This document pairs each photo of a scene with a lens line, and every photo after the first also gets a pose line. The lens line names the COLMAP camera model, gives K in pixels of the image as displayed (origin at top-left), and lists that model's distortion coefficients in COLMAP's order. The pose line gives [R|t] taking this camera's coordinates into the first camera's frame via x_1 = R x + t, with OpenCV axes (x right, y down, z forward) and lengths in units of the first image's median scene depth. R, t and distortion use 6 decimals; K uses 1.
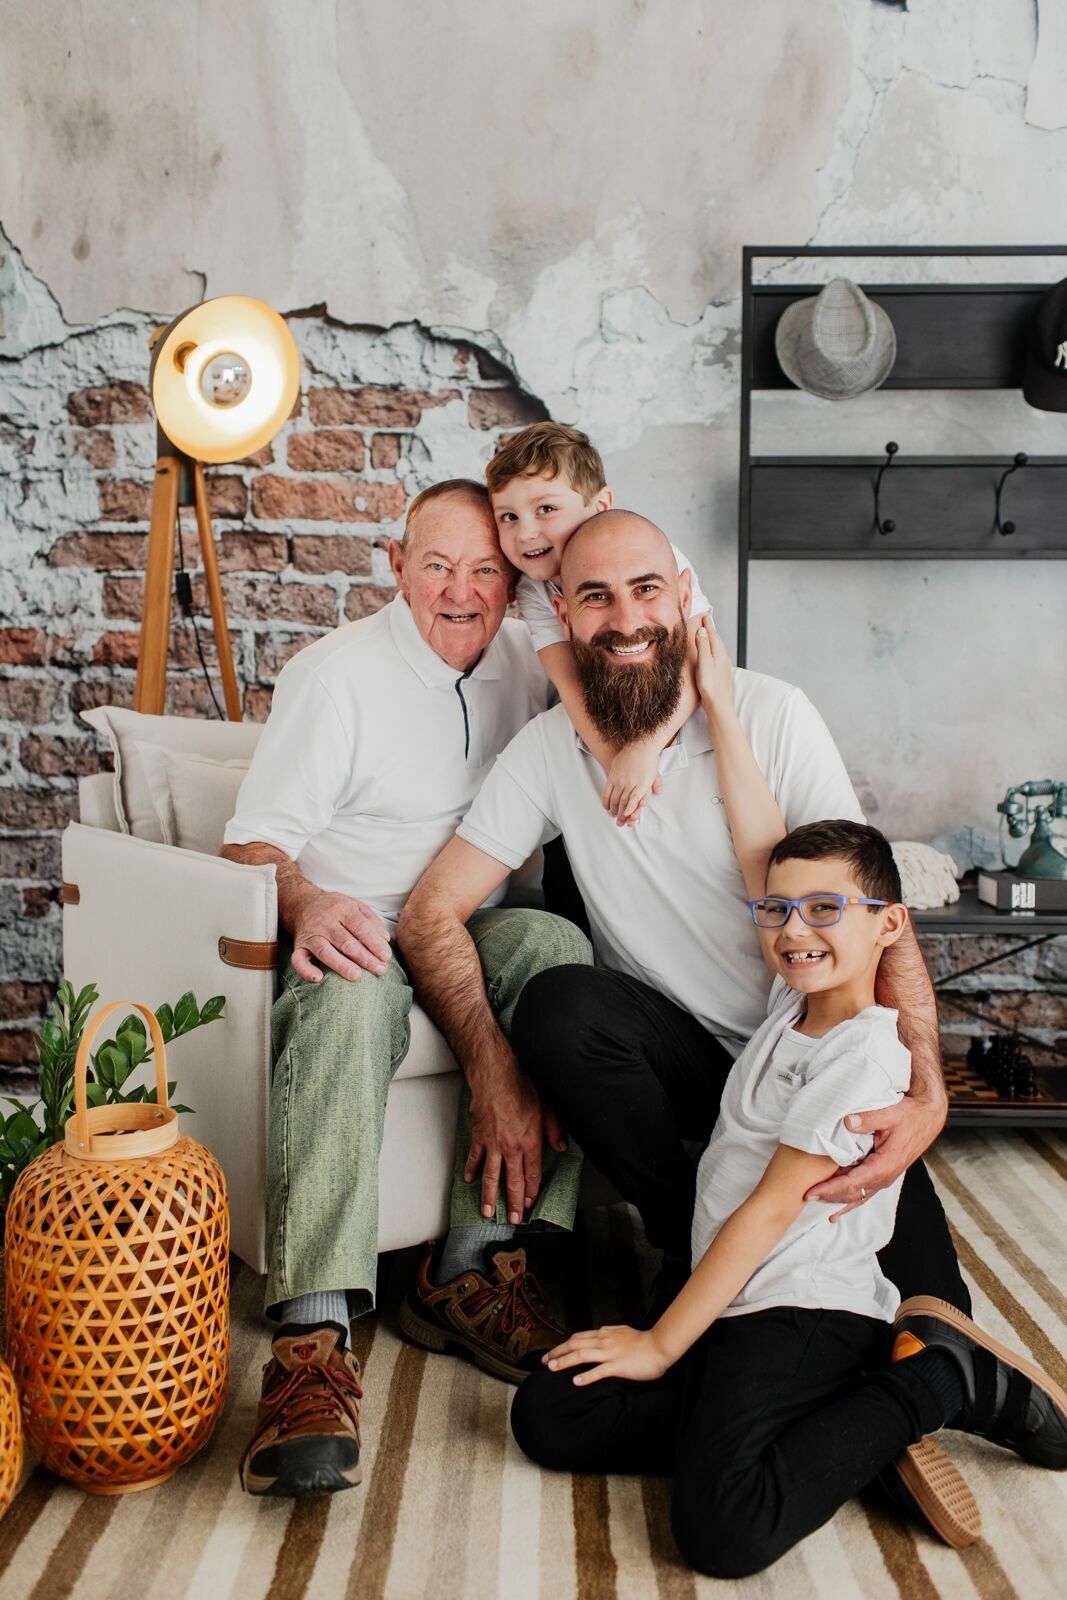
lens RADIAL K [[1388.3, 0, 571.8], [0, 1388.3, 781.5], [0, 0, 1]] dist [0.069954, -0.163579]
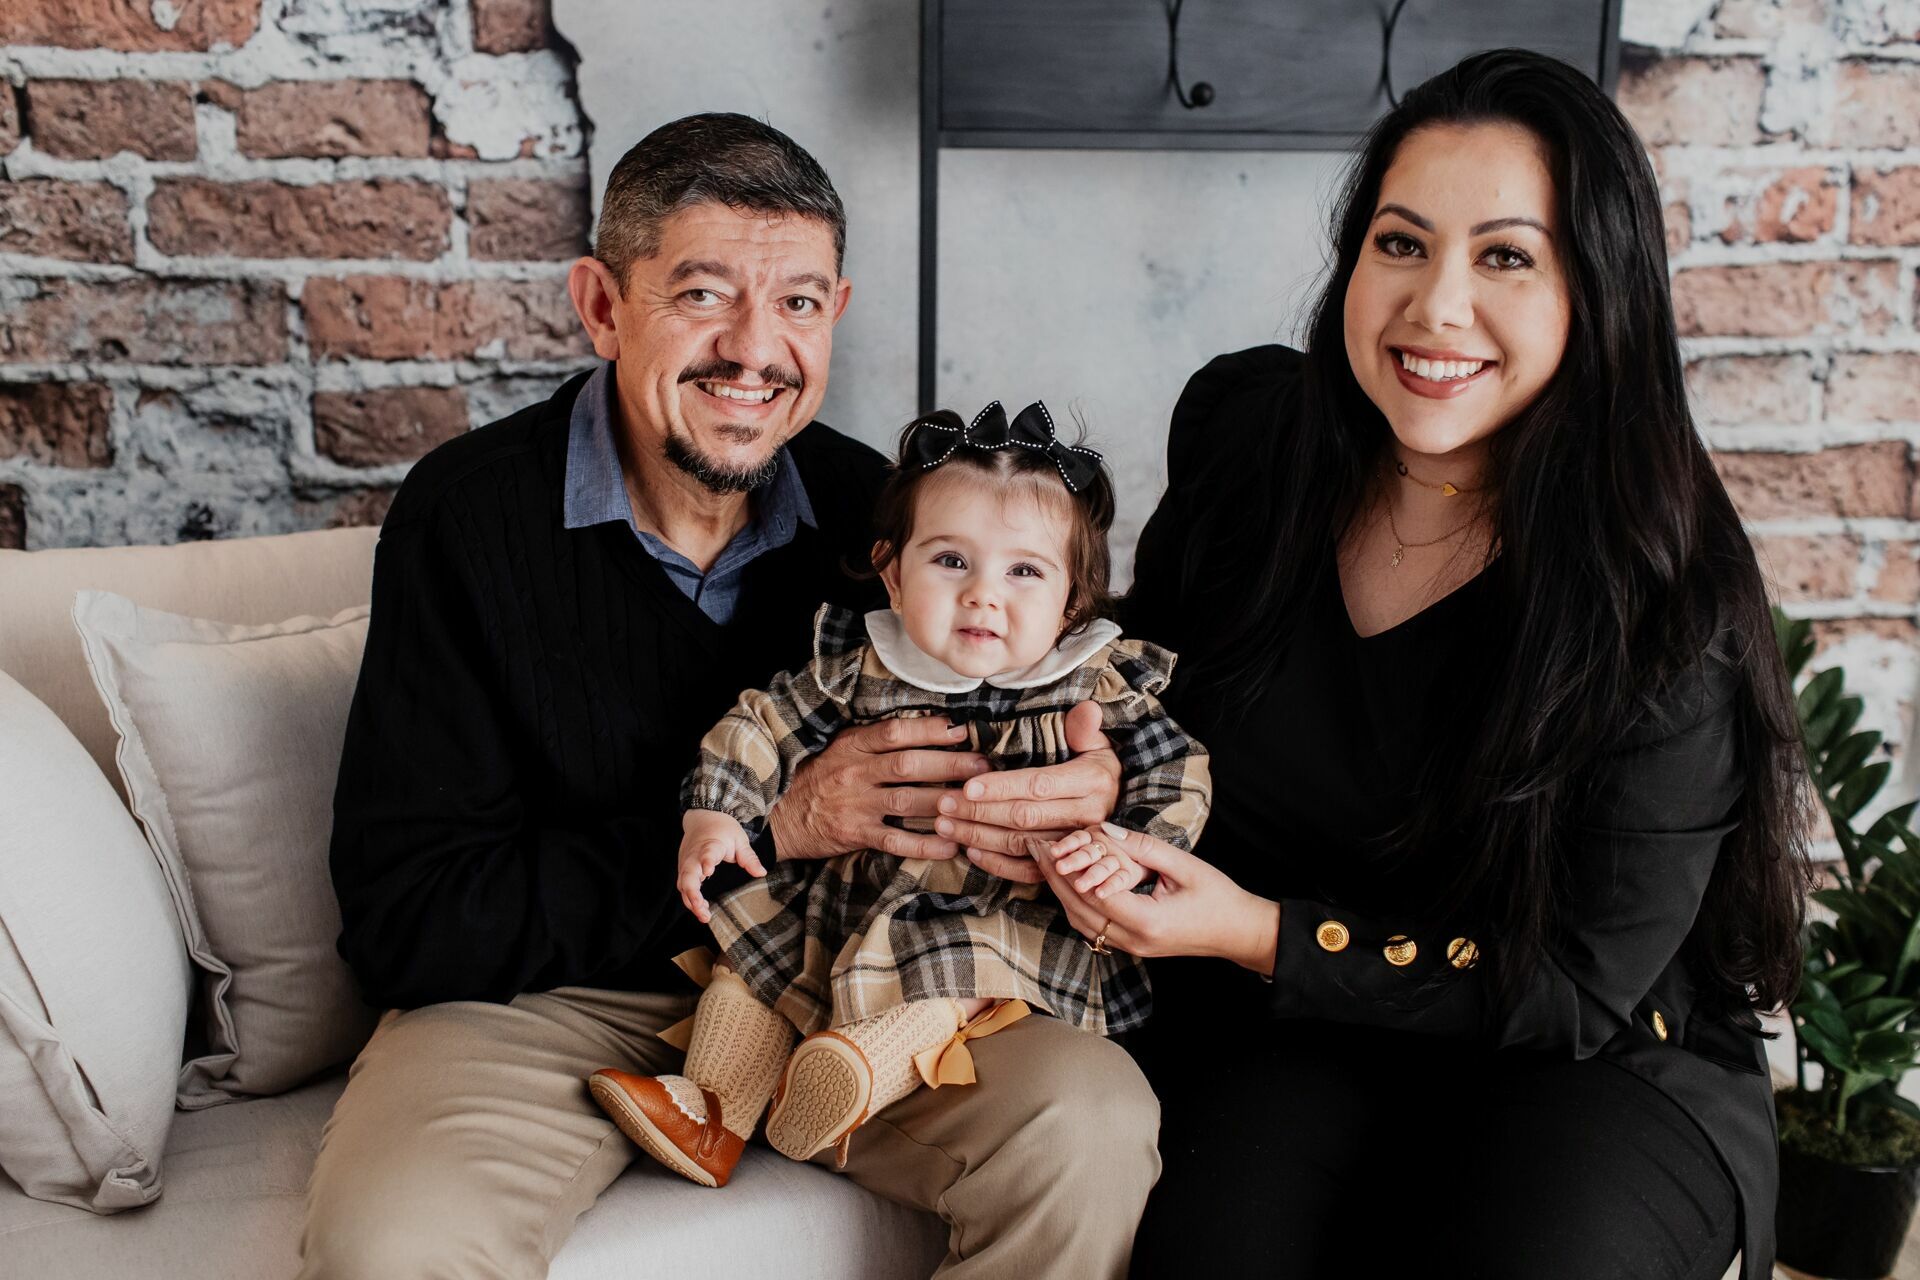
lens RADIAL K [[1984.0, 0, 937.8], [0, 1984.0, 640.8], [0, 0, 1]] dist [0.011932, -0.011850]
pose [[0.982725, -0.039607, 0.180782, -0.017361], [0.008339, 0.985315, 0.170541, -0.097758], [-0.184882, -0.166087, 0.968625, 0.222070]]
